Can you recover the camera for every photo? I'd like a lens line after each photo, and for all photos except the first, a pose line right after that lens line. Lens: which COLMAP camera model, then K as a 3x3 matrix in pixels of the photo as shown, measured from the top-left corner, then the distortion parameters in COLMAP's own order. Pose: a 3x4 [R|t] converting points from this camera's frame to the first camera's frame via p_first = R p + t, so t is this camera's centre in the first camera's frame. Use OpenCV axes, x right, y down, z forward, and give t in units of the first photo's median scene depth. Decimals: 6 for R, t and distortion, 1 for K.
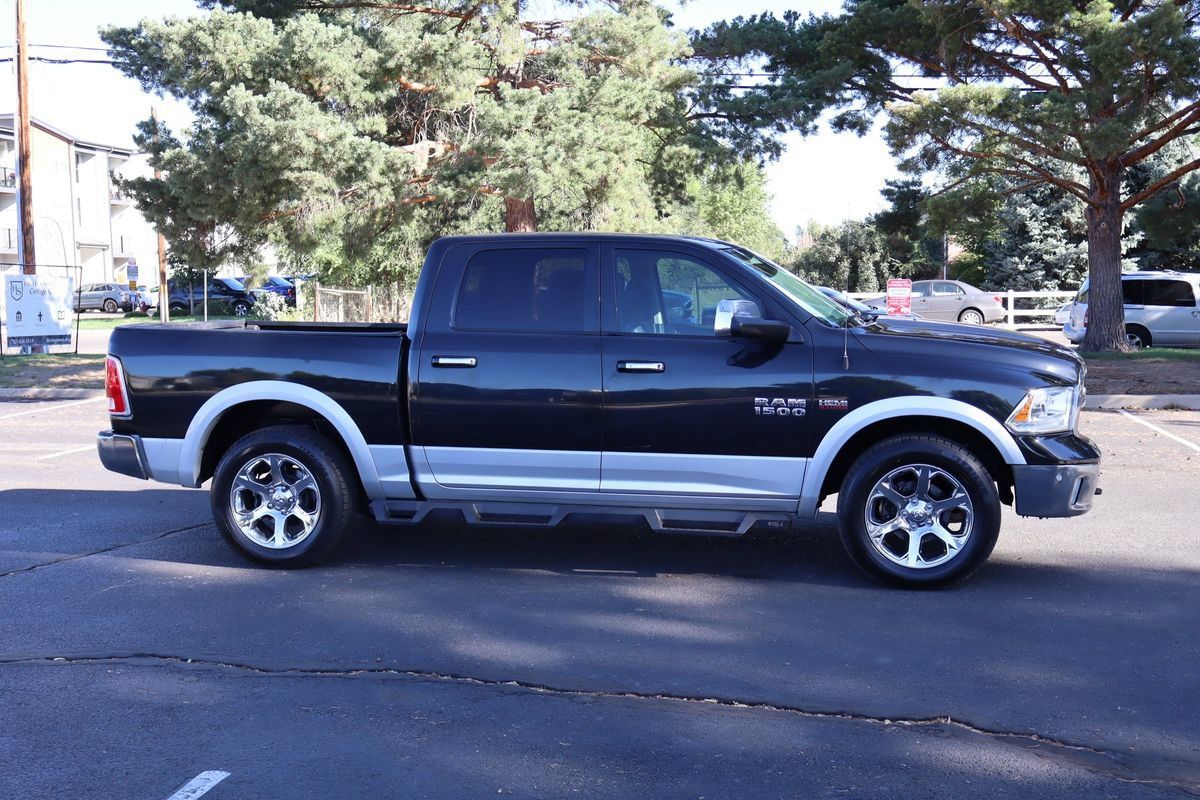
lens RADIAL K [[1200.3, 0, 606.2], [0, 1200.3, 398.4], [0, 0, 1]] dist [0.018516, -0.003860]
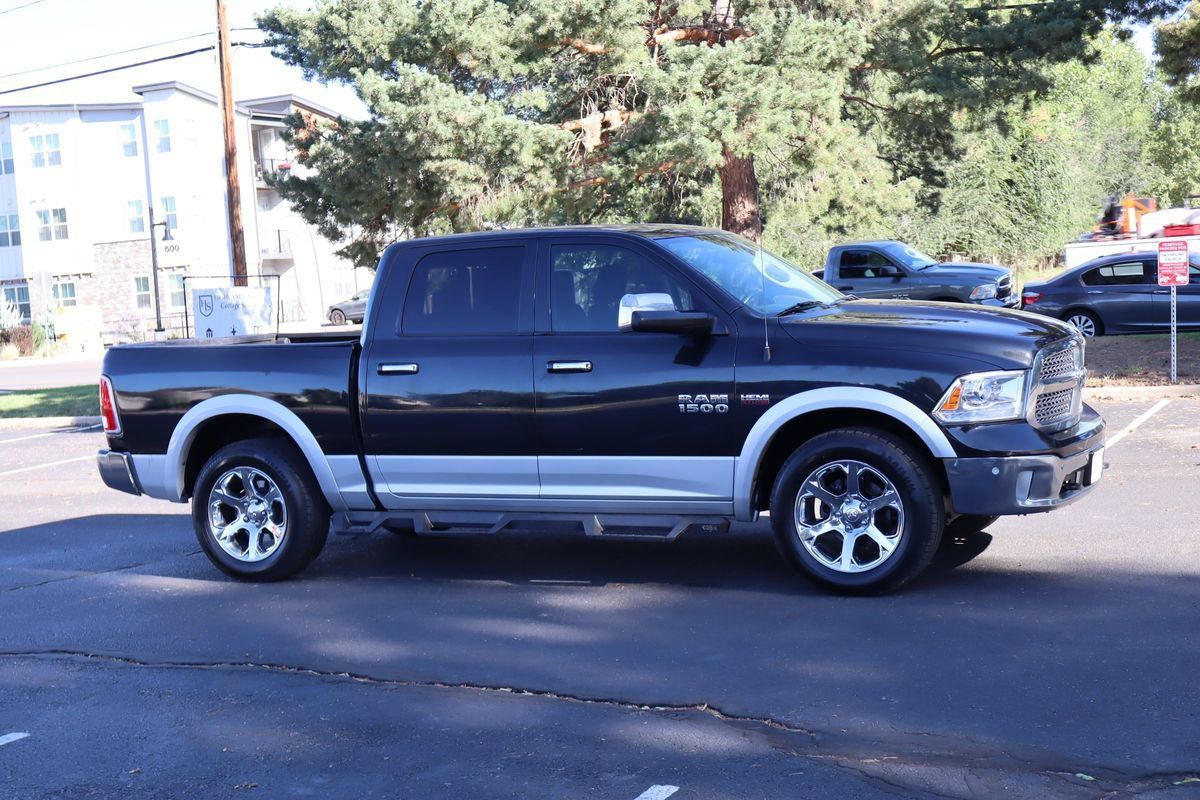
lens RADIAL K [[1607.1, 0, 653.5], [0, 1607.1, 398.3], [0, 0, 1]] dist [0.021058, -0.035420]
pose [[0.968706, -0.035264, -0.245692, 0.406241], [0.034827, 0.999375, -0.006124, 0.009097], [0.245754, -0.002624, 0.969329, -0.228493]]
